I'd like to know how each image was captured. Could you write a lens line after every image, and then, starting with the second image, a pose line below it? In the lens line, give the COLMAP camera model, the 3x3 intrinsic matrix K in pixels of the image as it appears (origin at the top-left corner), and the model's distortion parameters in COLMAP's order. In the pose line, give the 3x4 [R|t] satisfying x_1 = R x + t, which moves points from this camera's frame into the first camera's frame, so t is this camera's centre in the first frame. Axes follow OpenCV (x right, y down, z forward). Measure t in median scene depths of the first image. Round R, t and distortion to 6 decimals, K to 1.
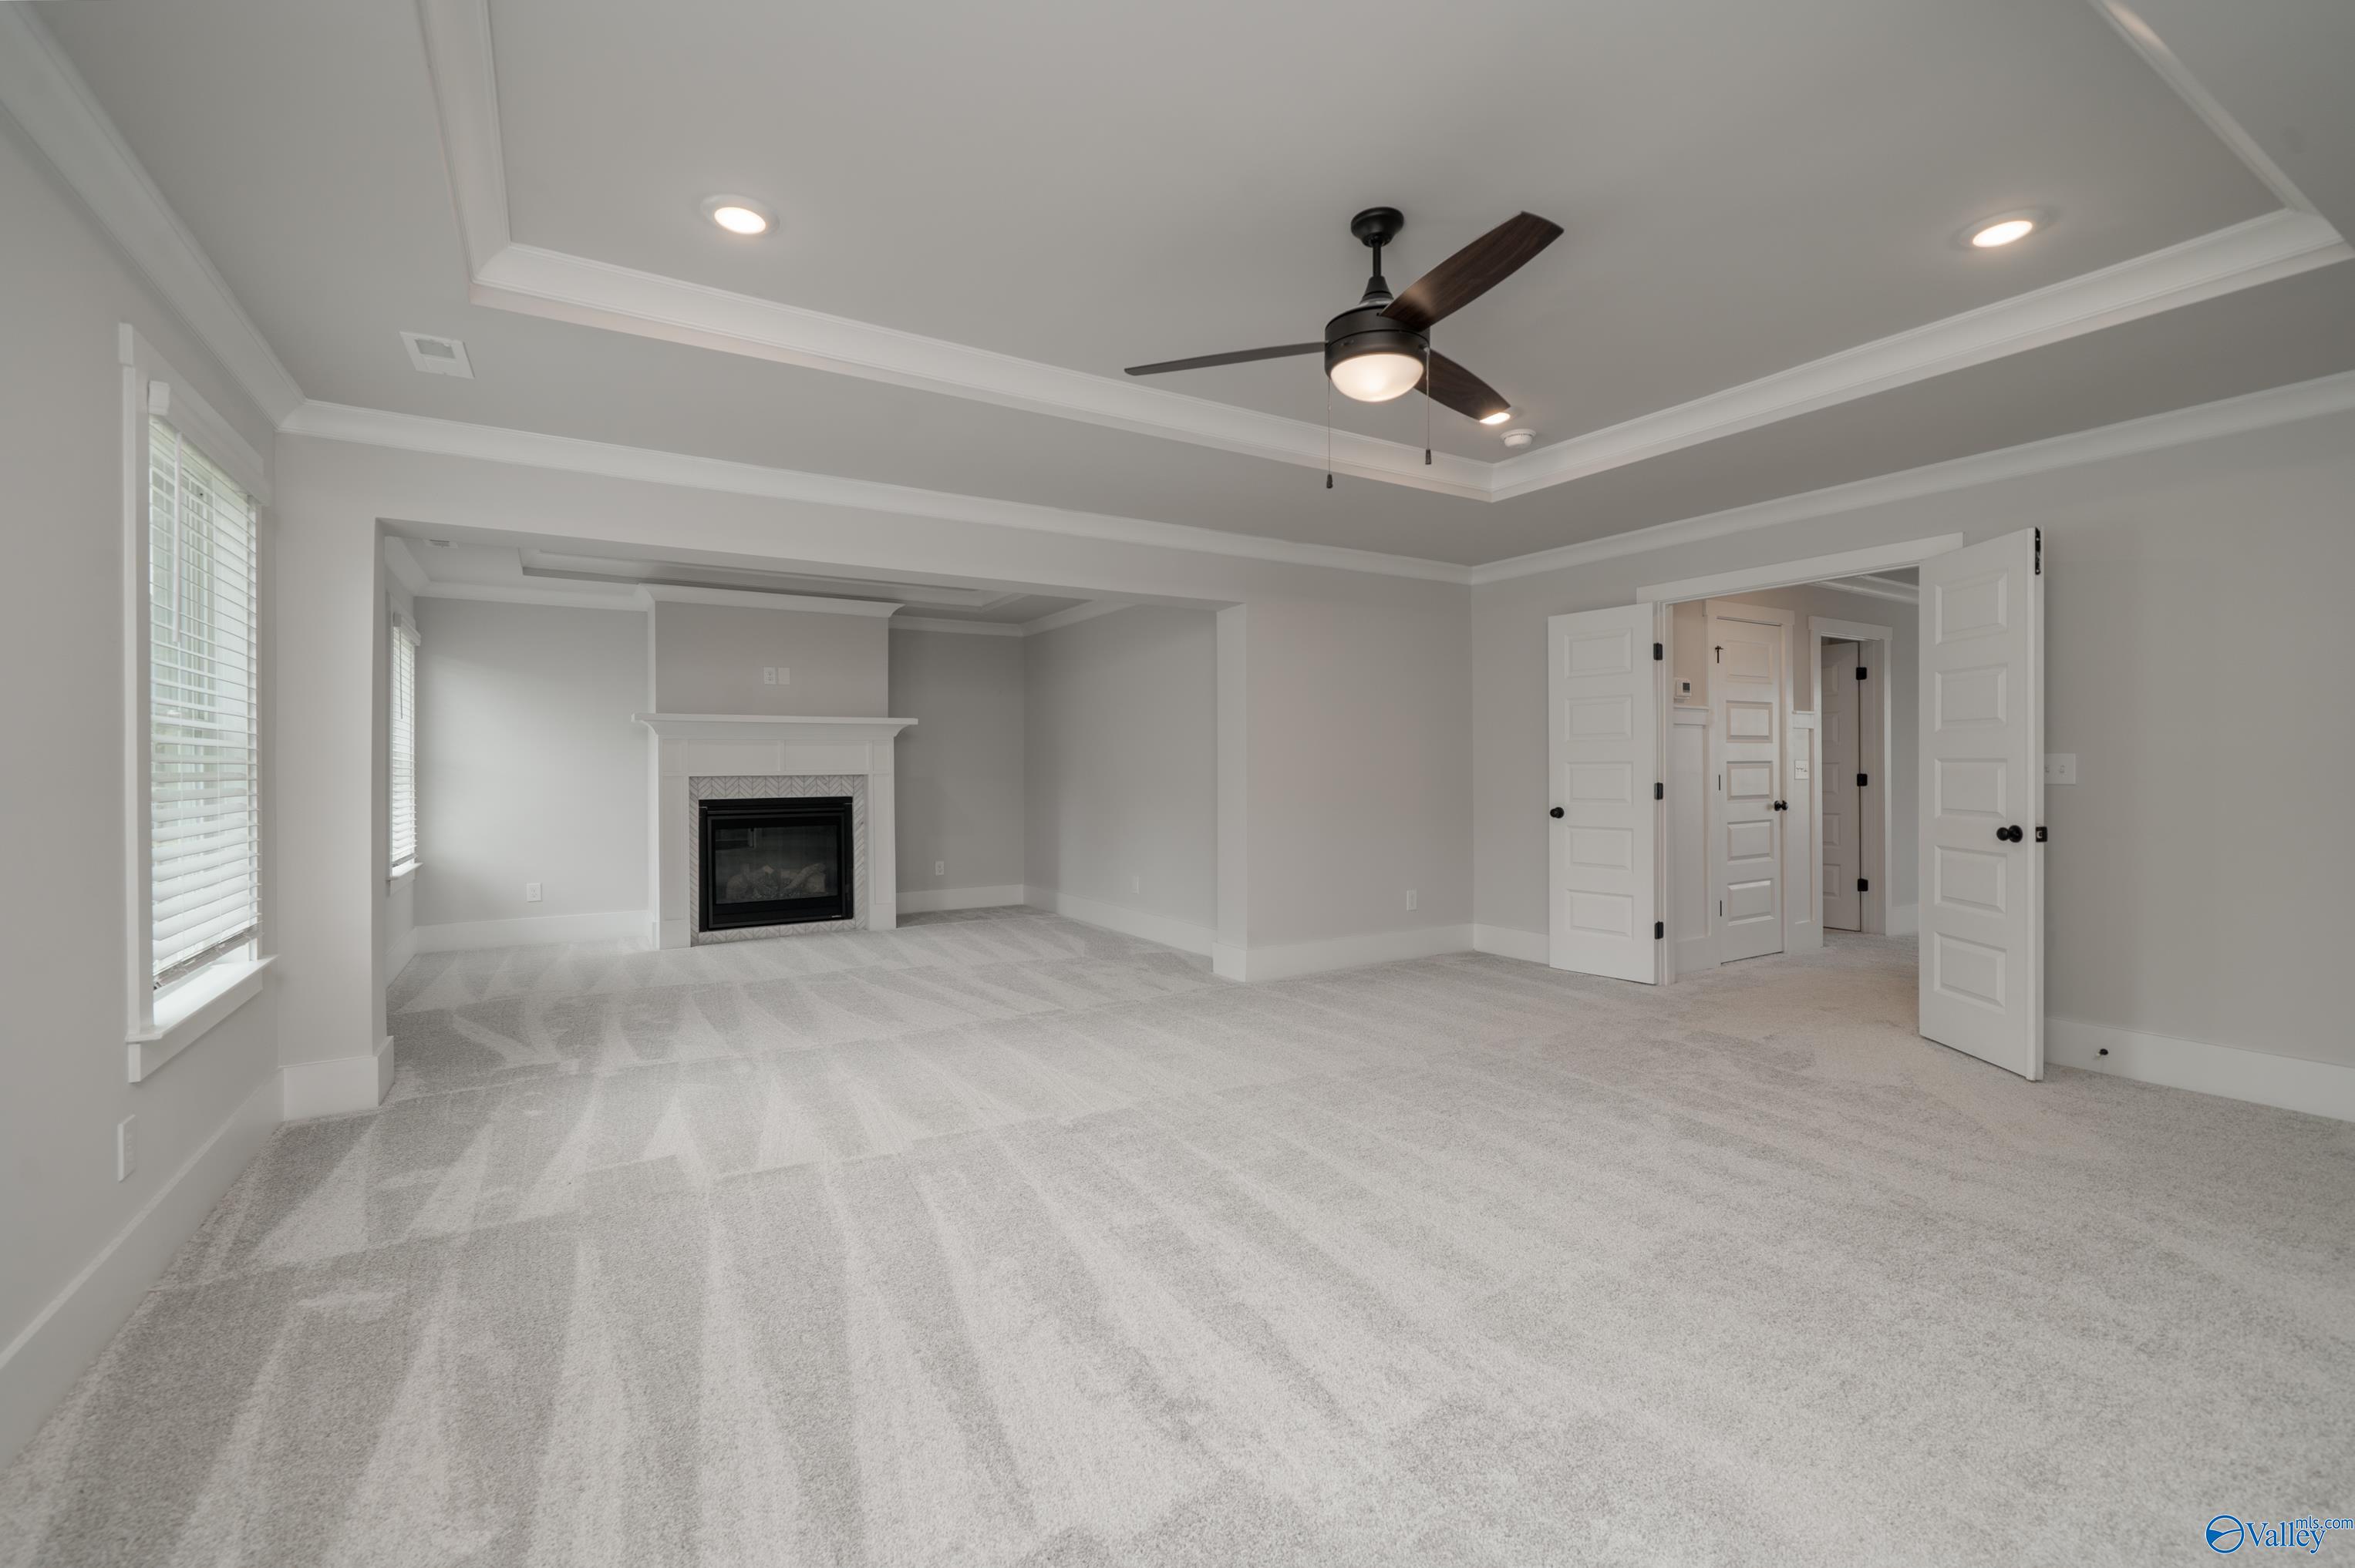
lens RADIAL K [[974.1, 0, 1172.0], [0, 974.1, 777.5], [0, 0, 1]] dist [0.003229, 0.000369]
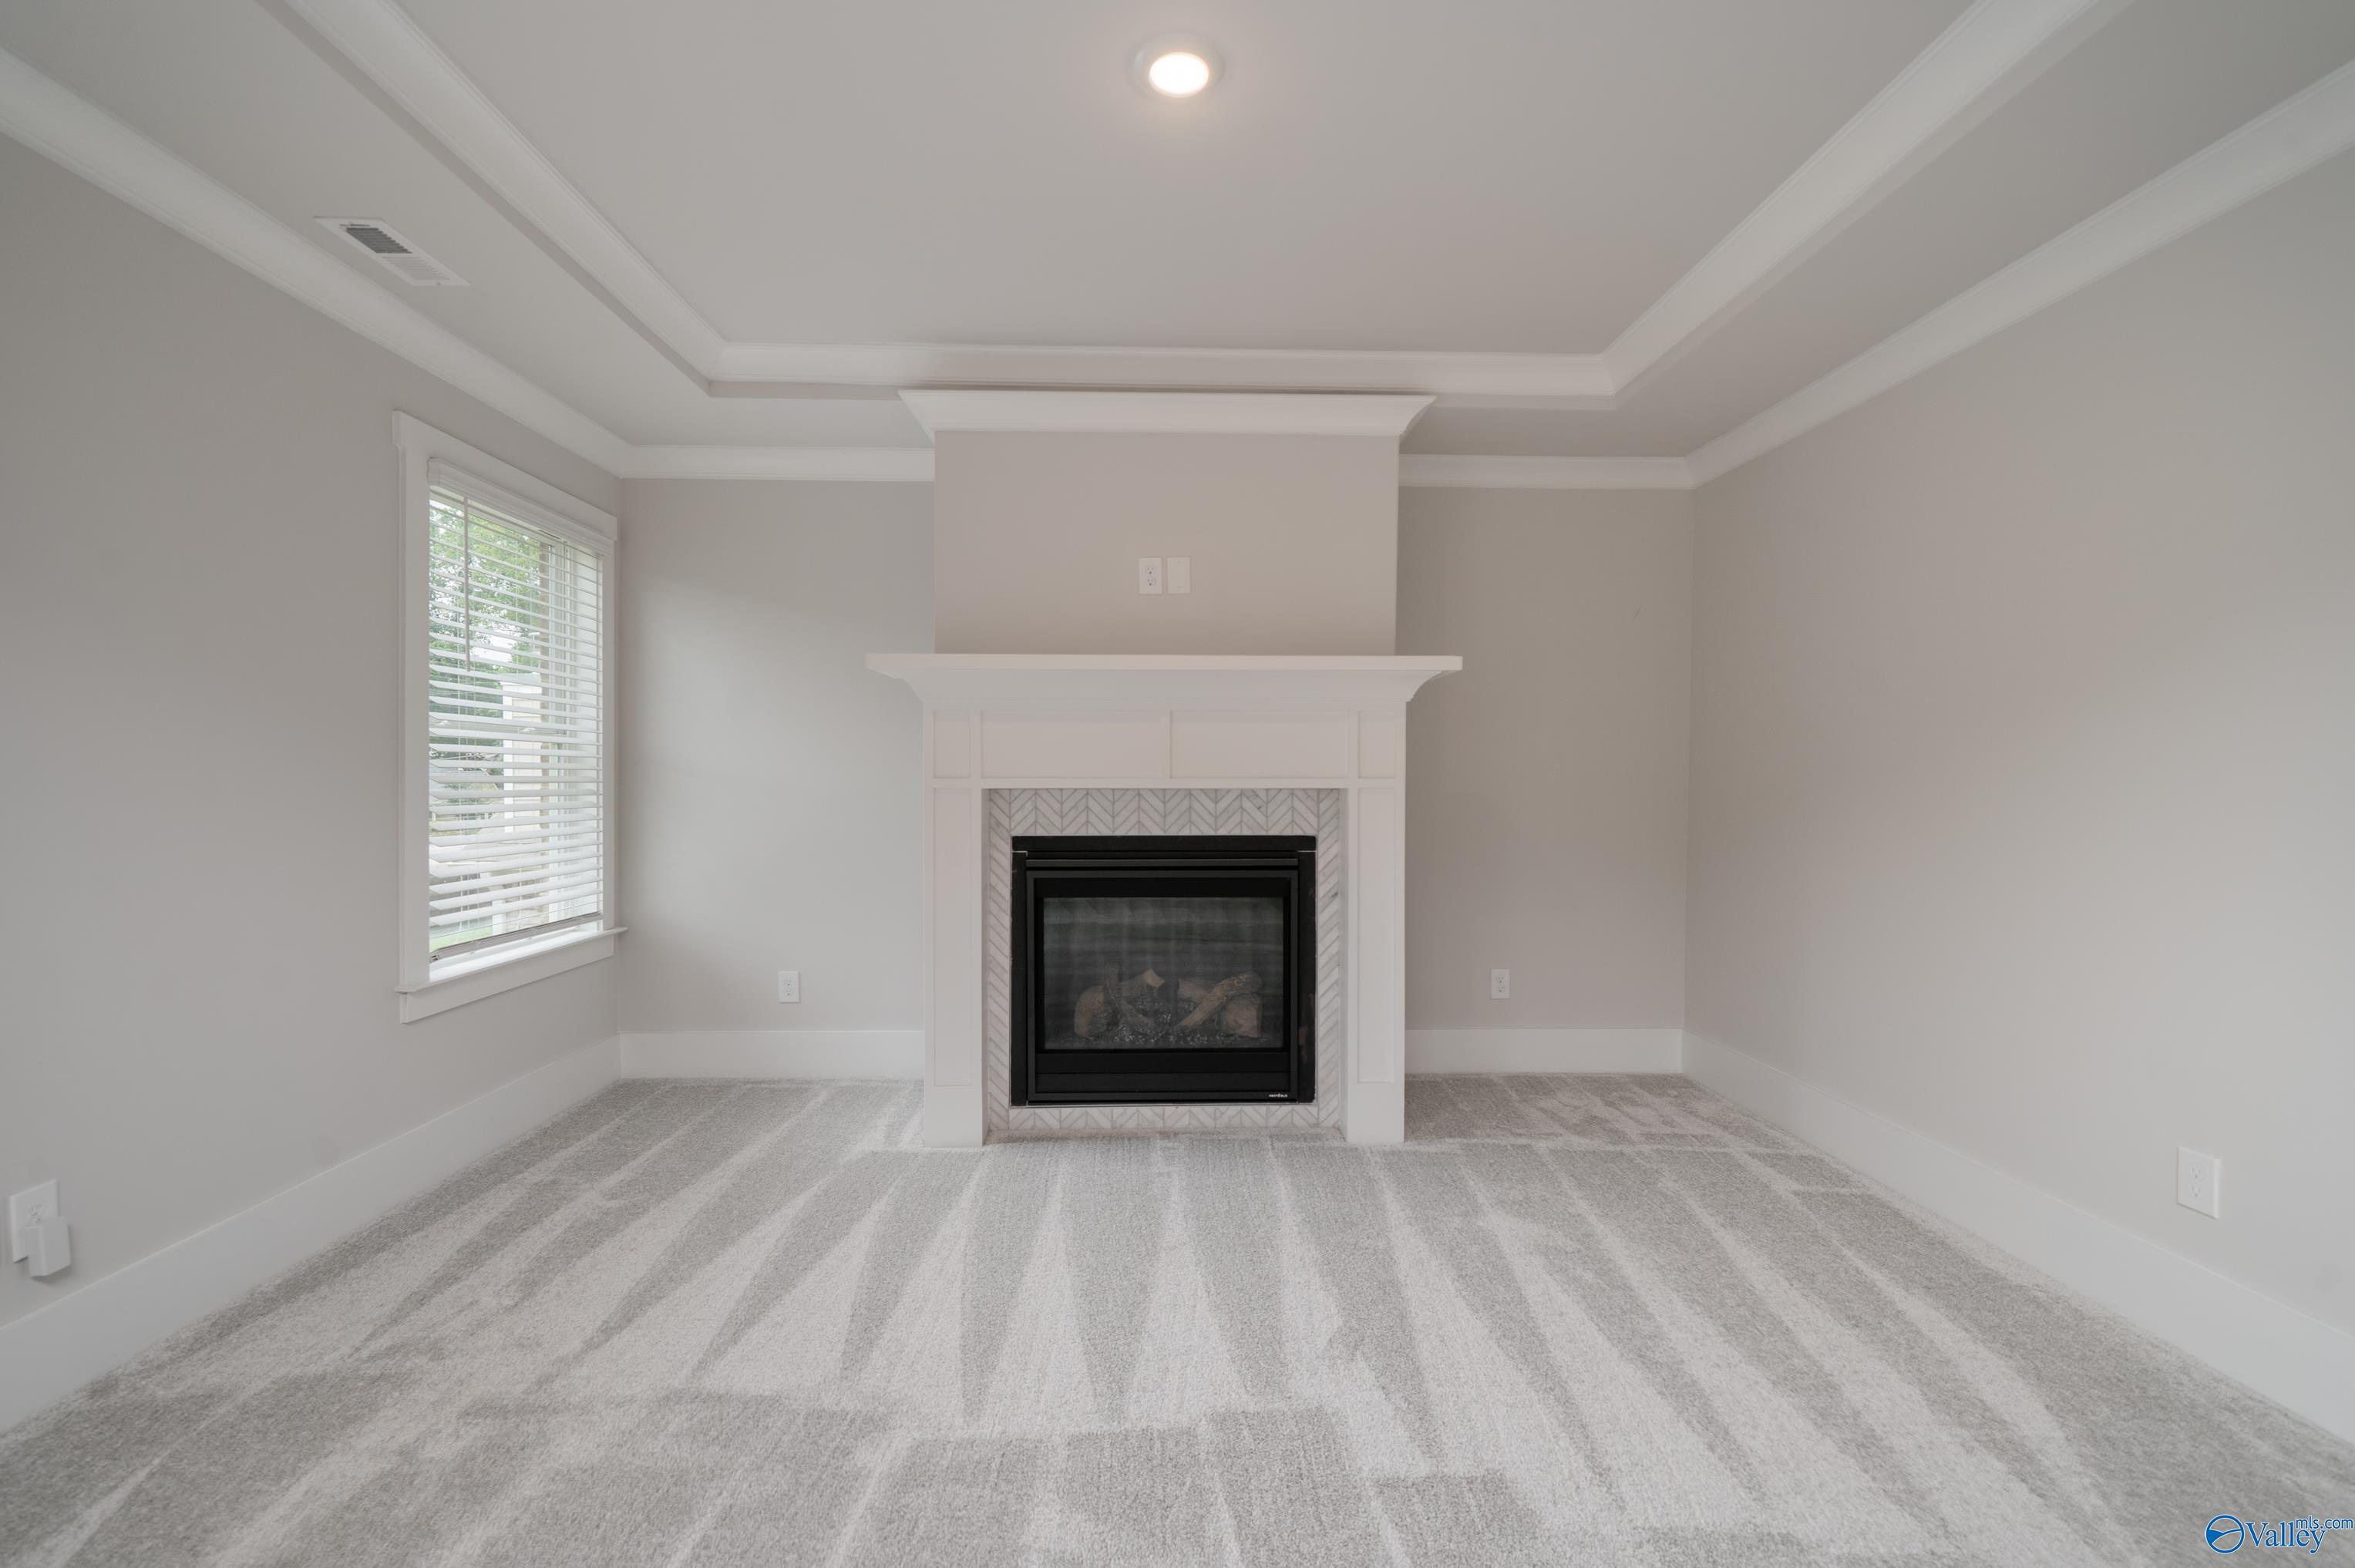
lens RADIAL K [[974.3, 0, 1168.6], [0, 974.3, 783.1], [0, 0, 1]] dist [0.003229, 0.000369]
pose [[0.865896, 0.007400, -0.500169, -0.159581], [-0.009723, 0.999951, -0.002038, -0.003971], [0.500129, 0.006628, 0.865925, 0.572318]]
